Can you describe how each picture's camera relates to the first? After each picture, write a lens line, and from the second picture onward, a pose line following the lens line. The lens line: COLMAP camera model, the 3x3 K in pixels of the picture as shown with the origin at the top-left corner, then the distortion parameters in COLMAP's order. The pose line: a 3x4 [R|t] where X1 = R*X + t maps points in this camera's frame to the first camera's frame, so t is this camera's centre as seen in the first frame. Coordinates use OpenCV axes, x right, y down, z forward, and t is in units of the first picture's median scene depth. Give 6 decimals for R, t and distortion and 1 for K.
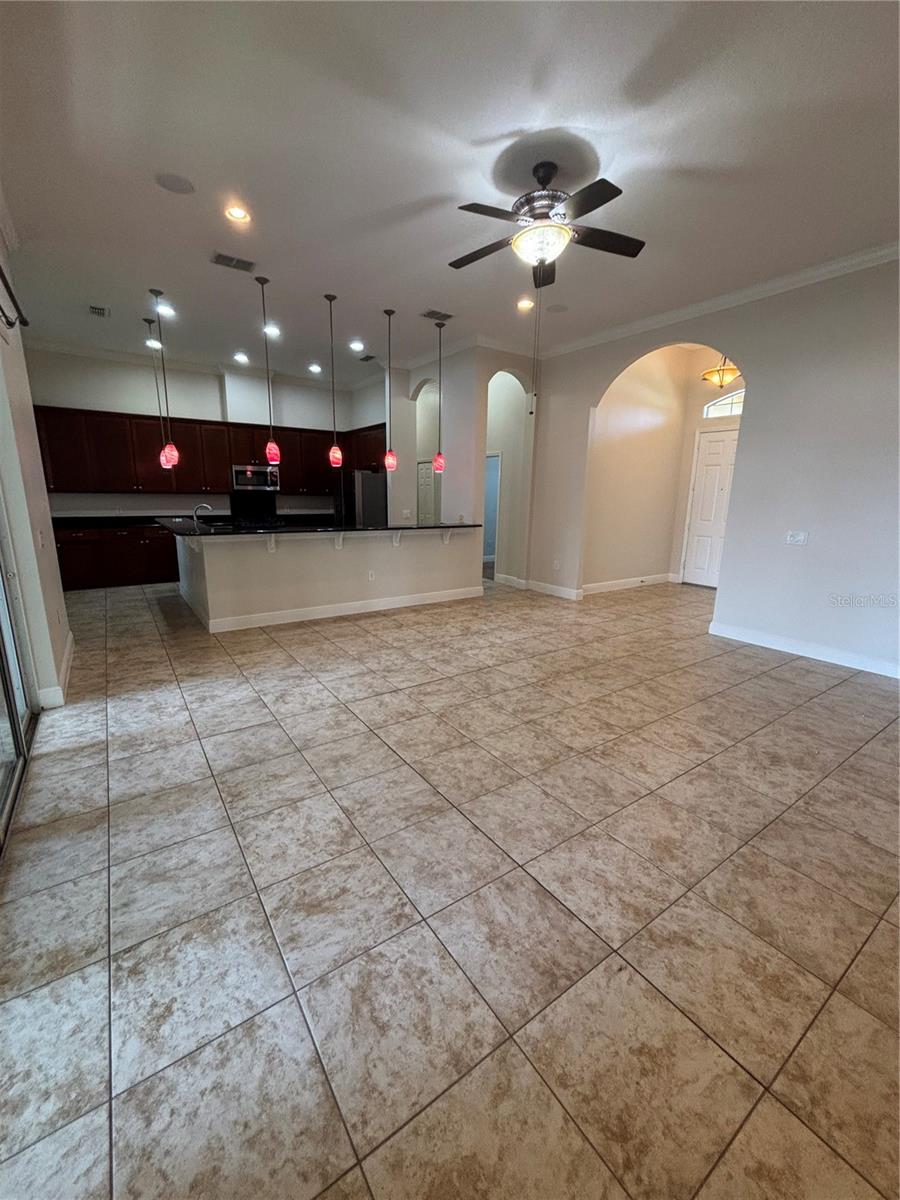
lens RADIAL K [[483.8, 0, 448.6], [0, 483.8, 603.9], [0, 0, 1]] dist [-0.002537, -0.000193]
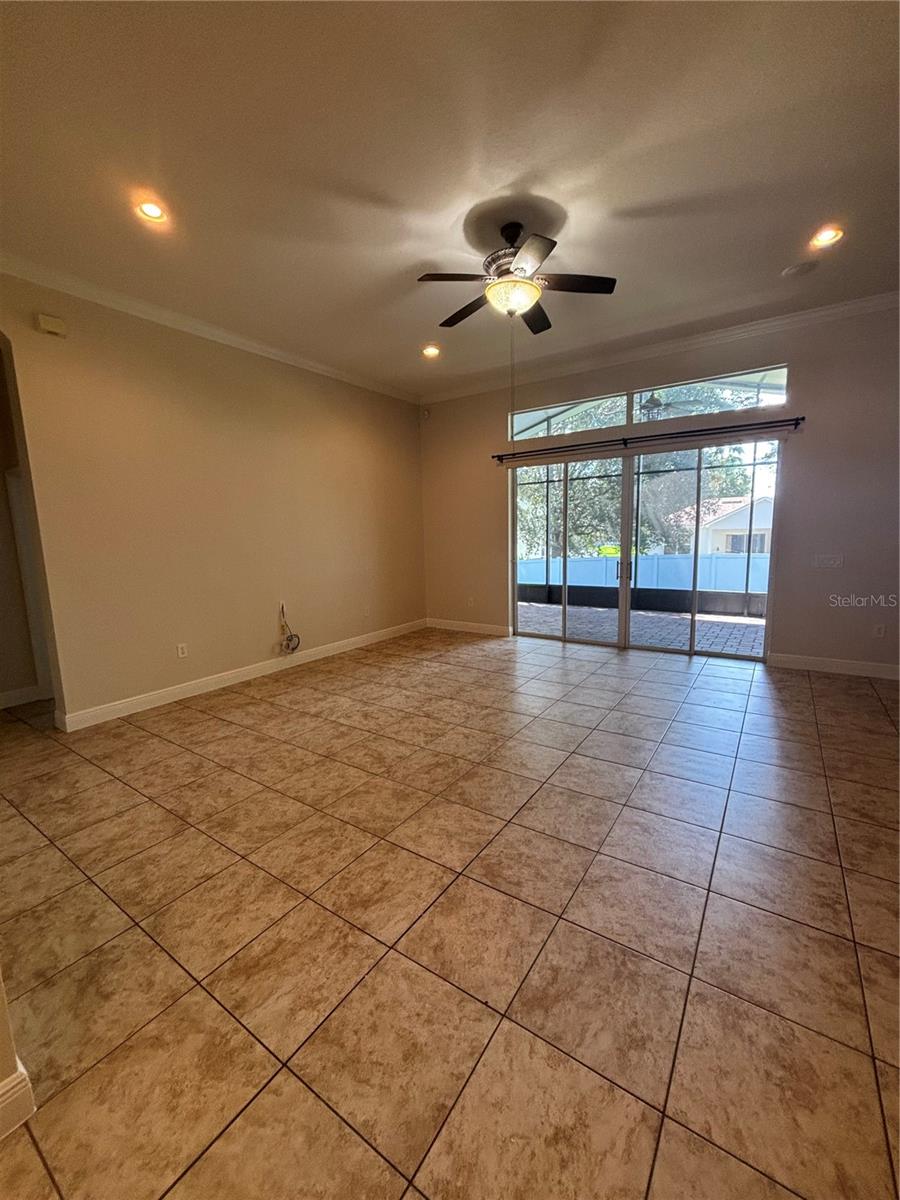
lens RADIAL K [[483.8, 0, 448.5], [0, 483.8, 599.4], [0, 0, 1]] dist [-0.002537, -0.000193]
pose [[-0.935770, 0.057826, -0.347836, 0.696502], [-0.069475, 0.936888, 0.342659, -0.462932], [0.345698, 0.344816, -0.872694, 2.004327]]
